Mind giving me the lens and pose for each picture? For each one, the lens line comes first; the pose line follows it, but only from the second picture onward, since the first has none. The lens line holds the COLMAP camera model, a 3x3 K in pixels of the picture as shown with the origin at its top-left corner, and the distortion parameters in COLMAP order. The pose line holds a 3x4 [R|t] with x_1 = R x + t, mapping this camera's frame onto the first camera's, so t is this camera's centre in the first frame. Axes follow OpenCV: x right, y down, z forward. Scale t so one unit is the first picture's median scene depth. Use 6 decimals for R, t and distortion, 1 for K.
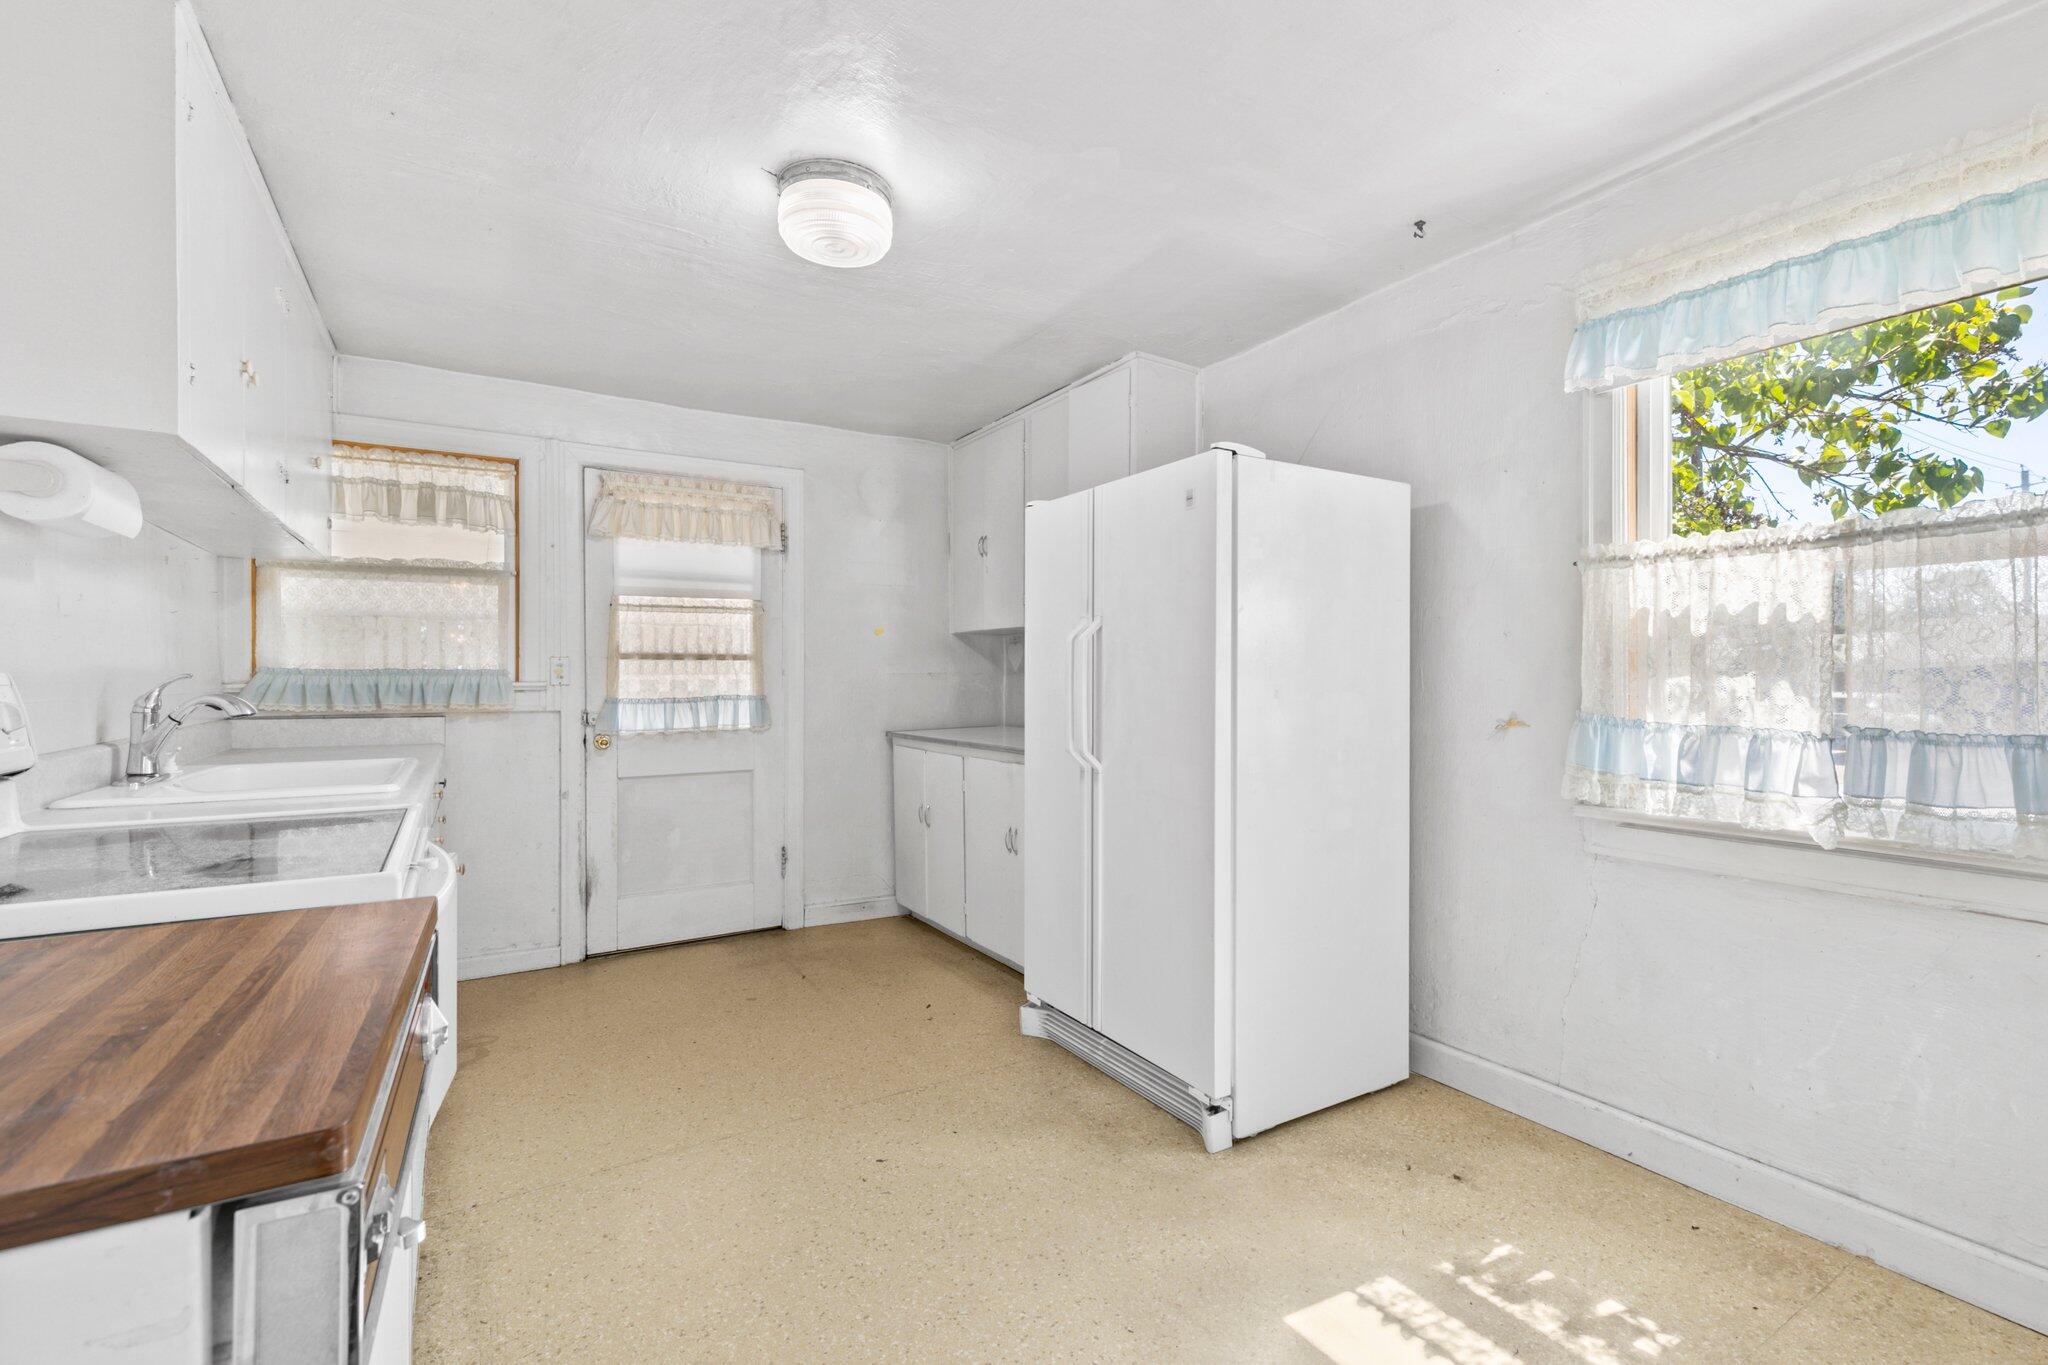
lens RADIAL K [[907.9, 0, 1027.4], [0, 907.9, 683.6], [0, 0, 1]] dist [0.002951, 0.000490]
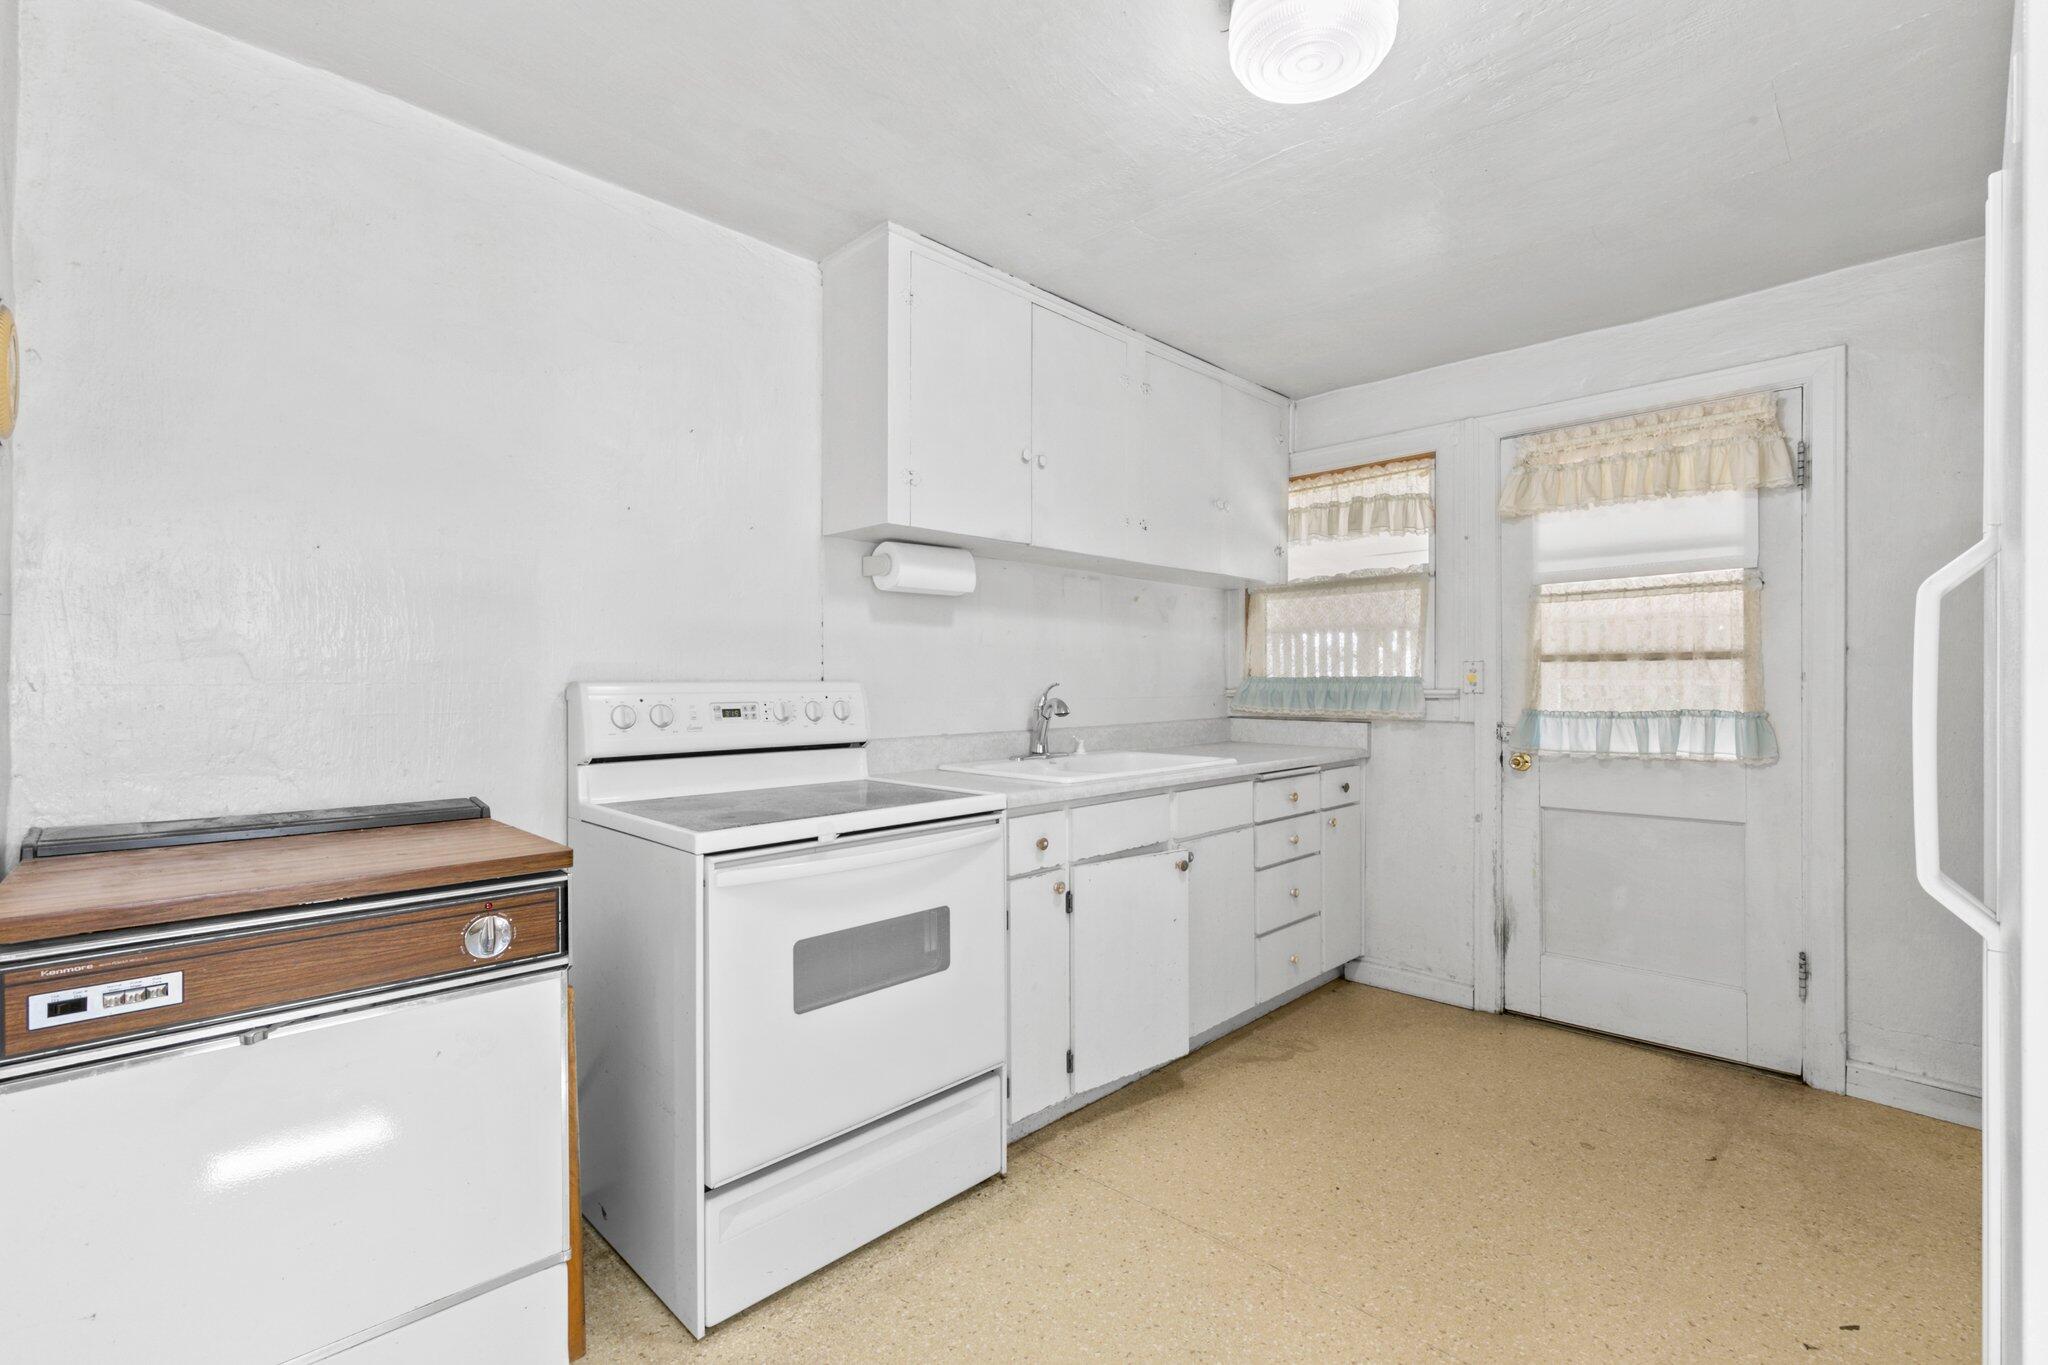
lens RADIAL K [[907.9, 0, 1021.9], [0, 907.9, 680.0], [0, 0, 1]] dist [0.002951, 0.000490]
pose [[0.246622, 0.000445, -0.969112, 0.229531], [0.001606, 0.999998, 0.000867, -0.012419], [0.969110, -0.001771, 0.246621, 0.341812]]
